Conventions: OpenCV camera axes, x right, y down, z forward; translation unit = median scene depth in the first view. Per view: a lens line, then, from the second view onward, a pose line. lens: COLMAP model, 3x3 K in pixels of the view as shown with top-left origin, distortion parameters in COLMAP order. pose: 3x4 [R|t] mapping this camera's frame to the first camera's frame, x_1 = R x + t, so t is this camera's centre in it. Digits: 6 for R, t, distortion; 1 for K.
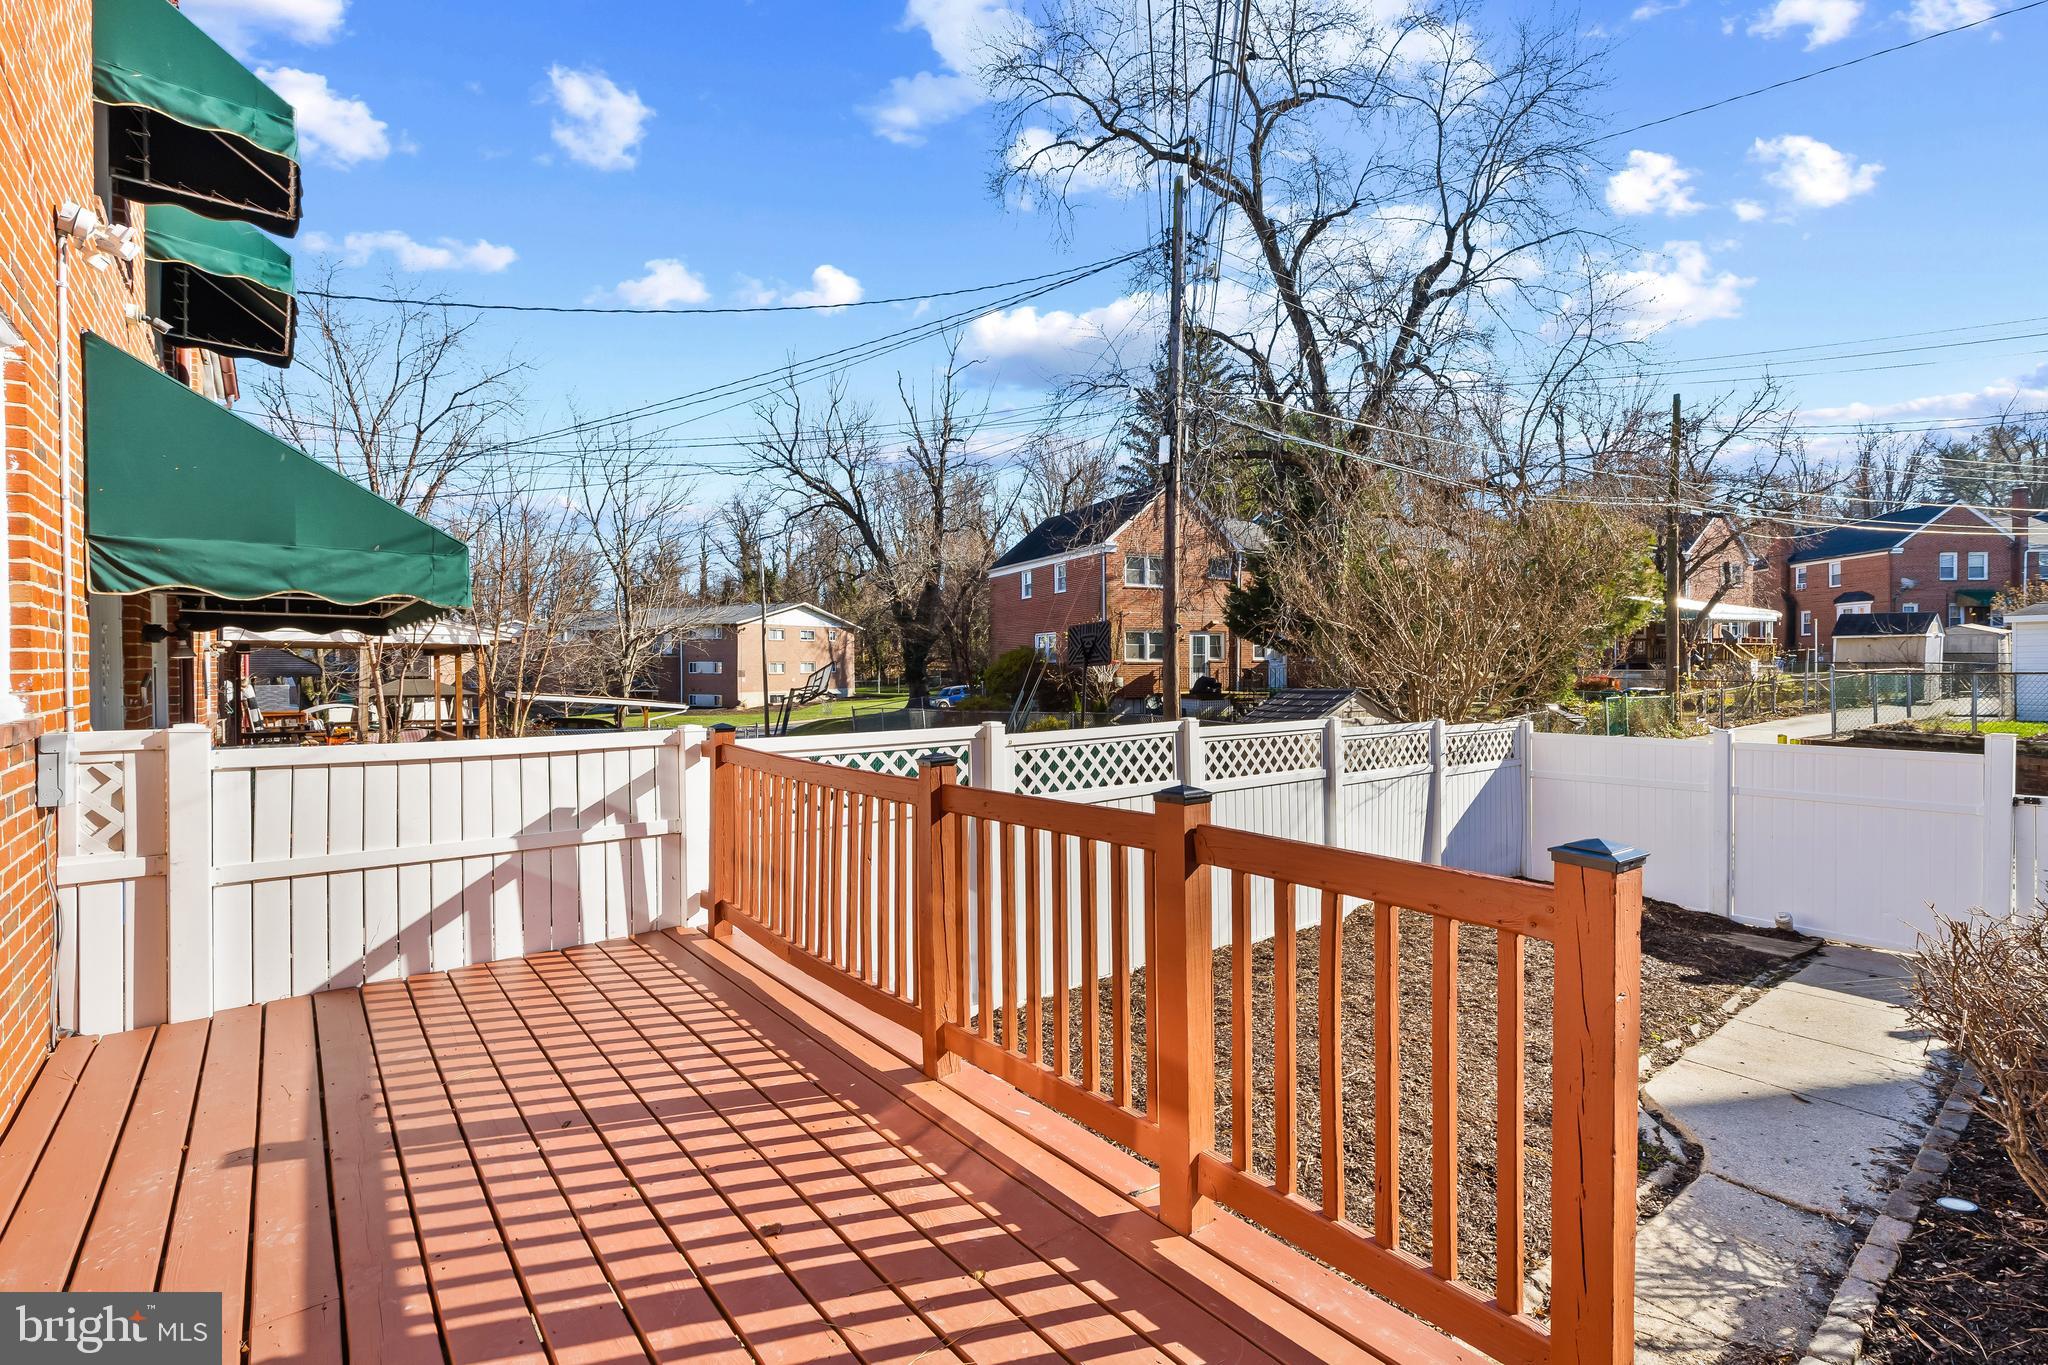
lens RADIAL K [[939.1, 0, 1022.4], [0, 939.1, 659.4], [0, 0, 1]] dist [0.003407, -0.000305]
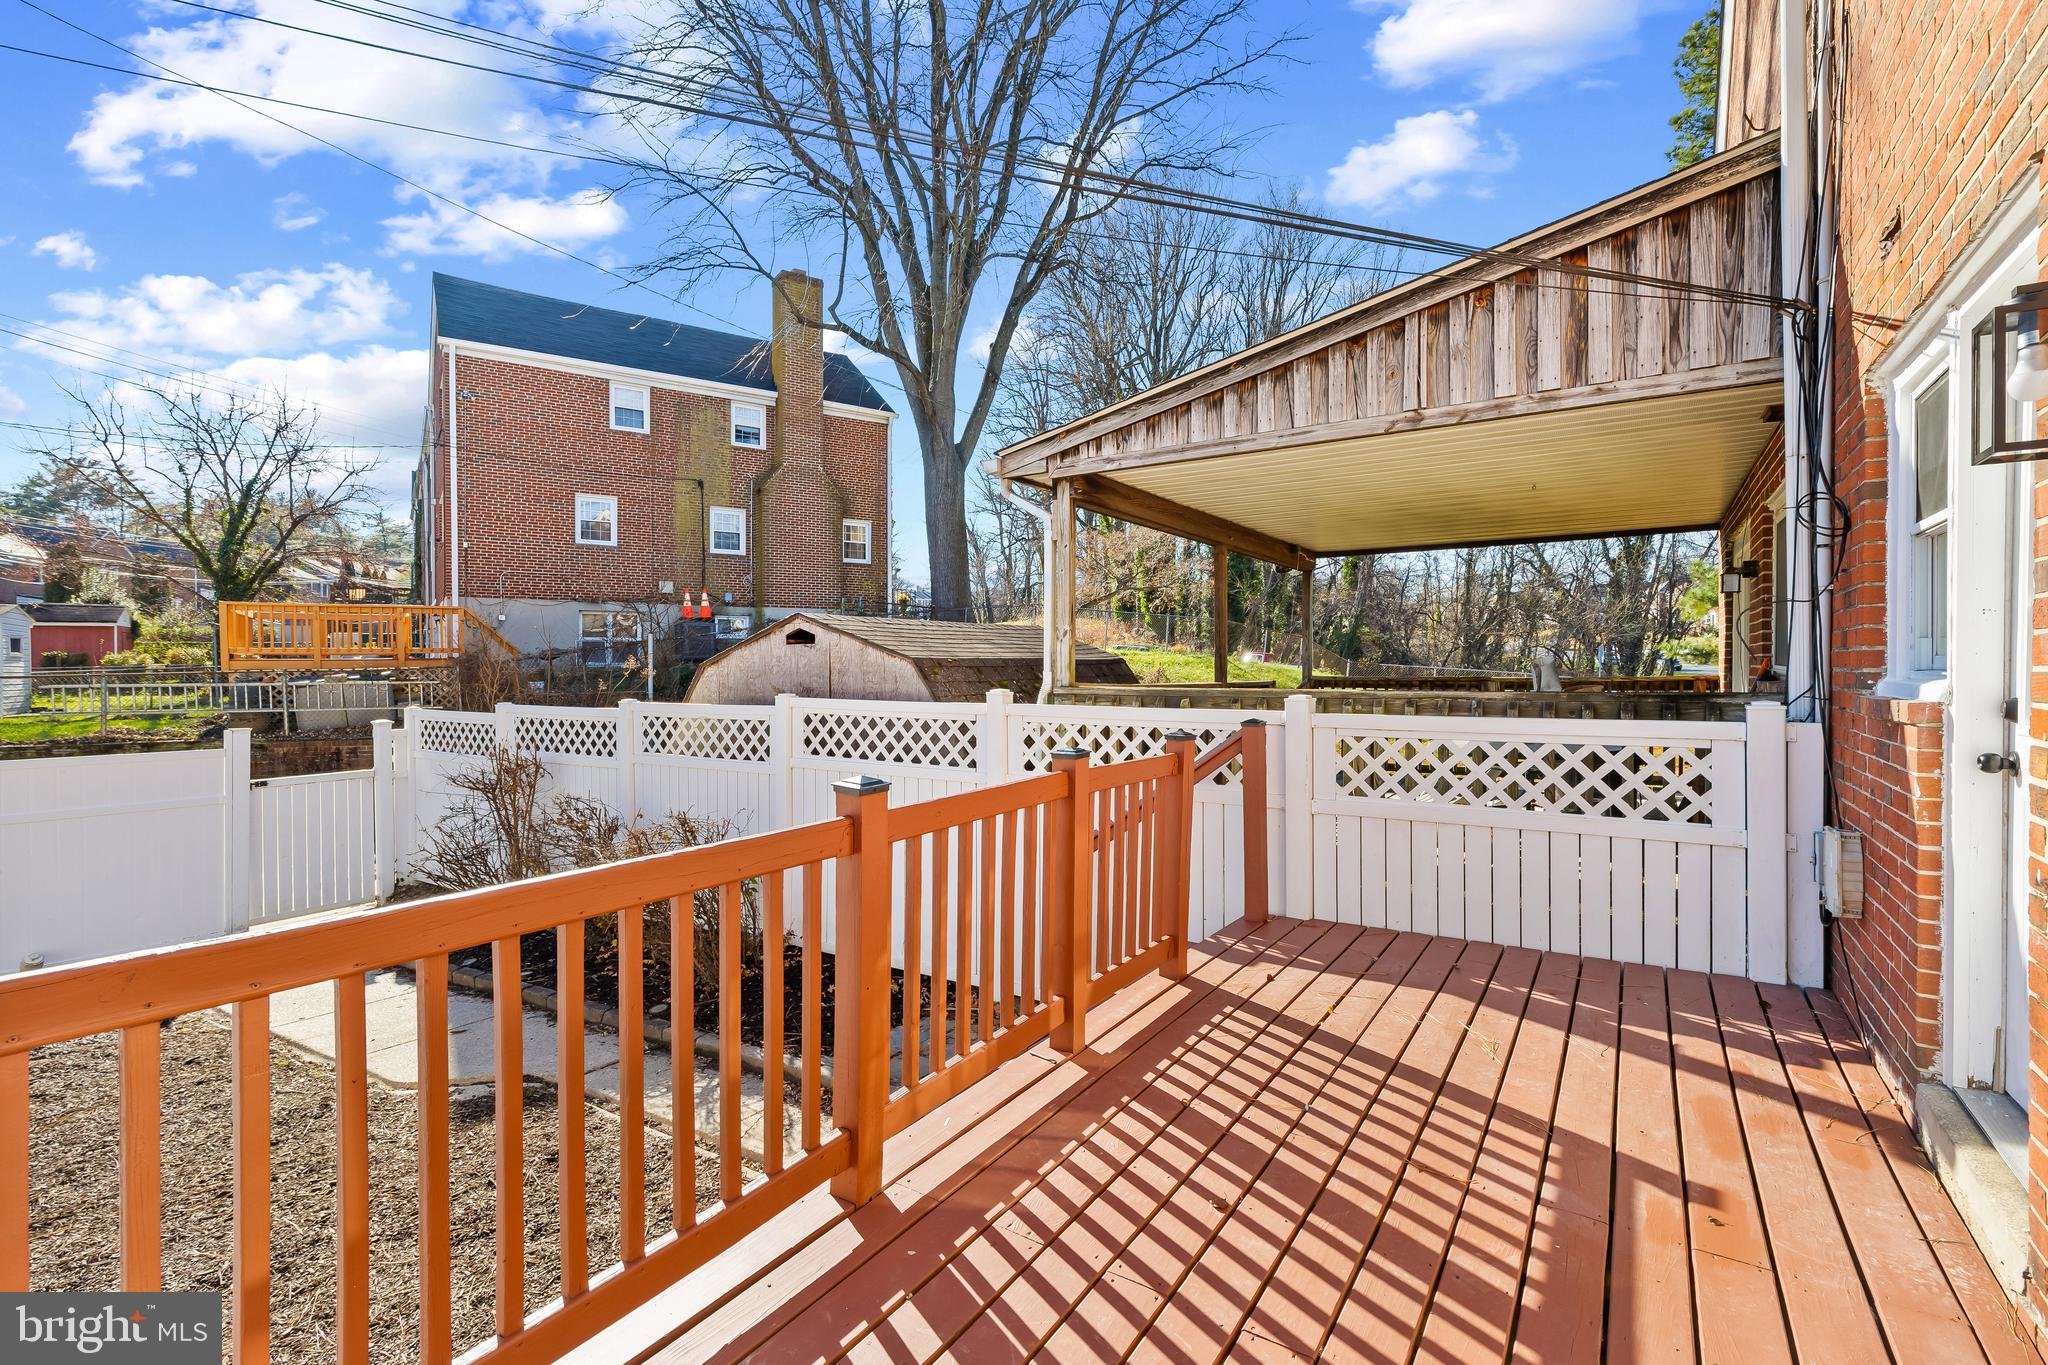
lens RADIAL K [[939.1, 0, 1022.4], [0, 939.1, 659.4], [0, 0, 1]] dist [0.003407, -0.000305]
pose [[-0.307947, 0.003860, 0.951396, -1.057644], [0.006526, 0.999977, -0.001945, -0.003904], [-0.951381, 0.005610, -0.307965, 1.341666]]
